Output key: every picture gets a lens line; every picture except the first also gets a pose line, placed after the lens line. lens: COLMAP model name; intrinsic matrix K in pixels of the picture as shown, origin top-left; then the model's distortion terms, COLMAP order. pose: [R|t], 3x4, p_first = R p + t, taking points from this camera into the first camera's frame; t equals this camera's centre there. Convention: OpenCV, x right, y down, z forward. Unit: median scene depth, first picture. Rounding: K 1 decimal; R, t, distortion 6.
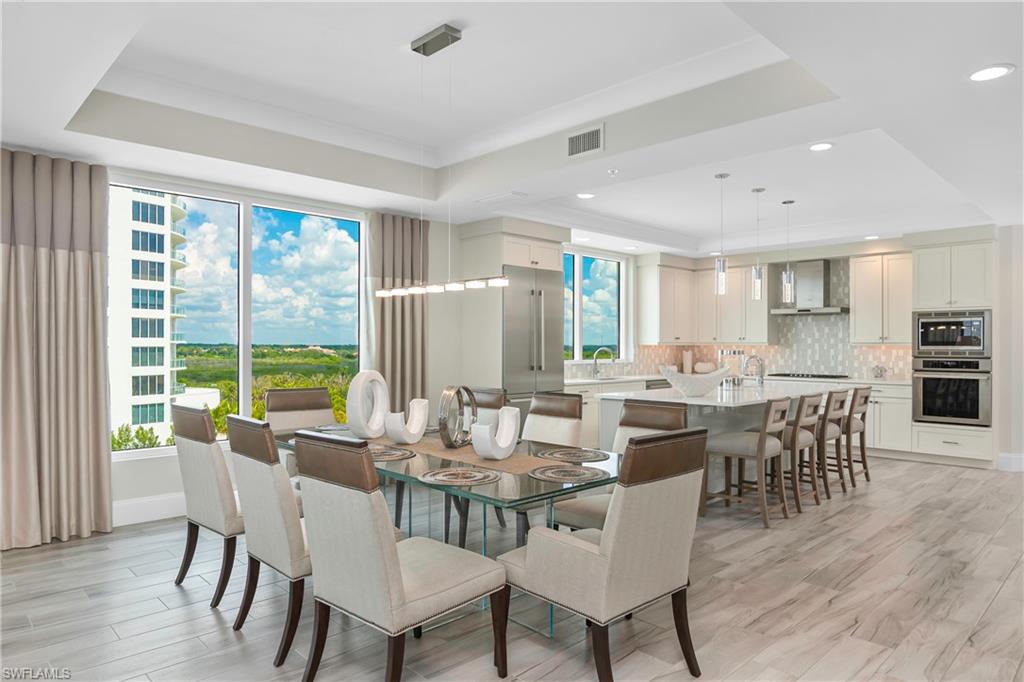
lens RADIAL K [[641.5, 0, 510.1], [0, 641.5, 344.0], [0, 0, 1]] dist [0.003502, 0.000133]
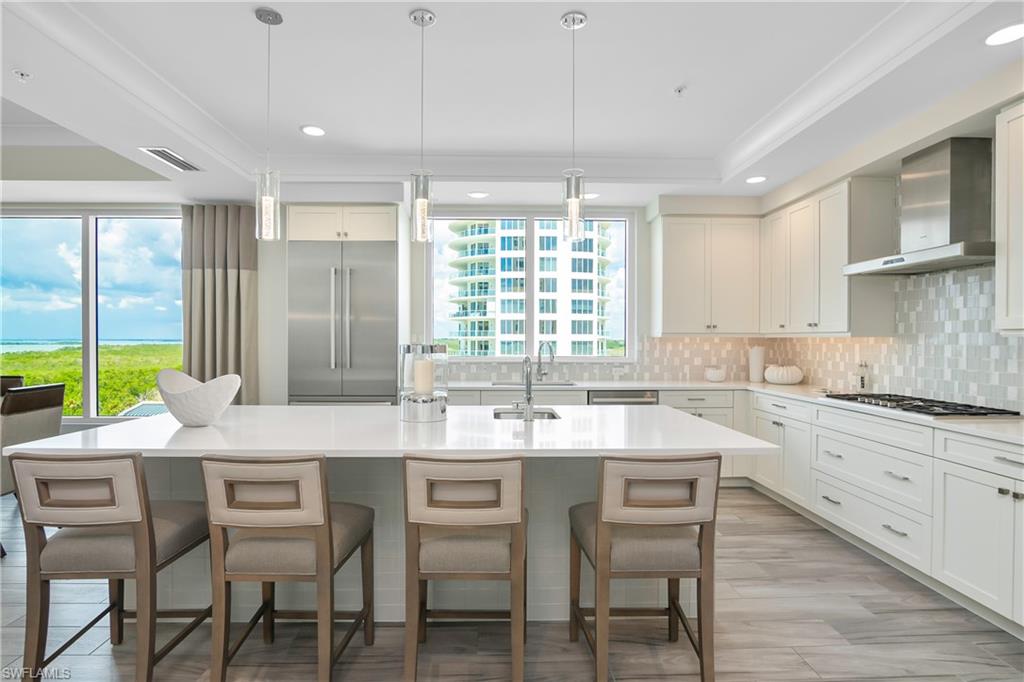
lens RADIAL K [[509.2, 0, 511.2], [0, 509.2, 342.3], [0, 0, 1]] dist [-0.009218, -0.000466]
pose [[0.730985, 0.005103, -0.682375, 0.470778], [-0.000870, 0.999978, 0.006545, 0.003636], [0.682393, -0.004191, 0.730973, 0.507681]]
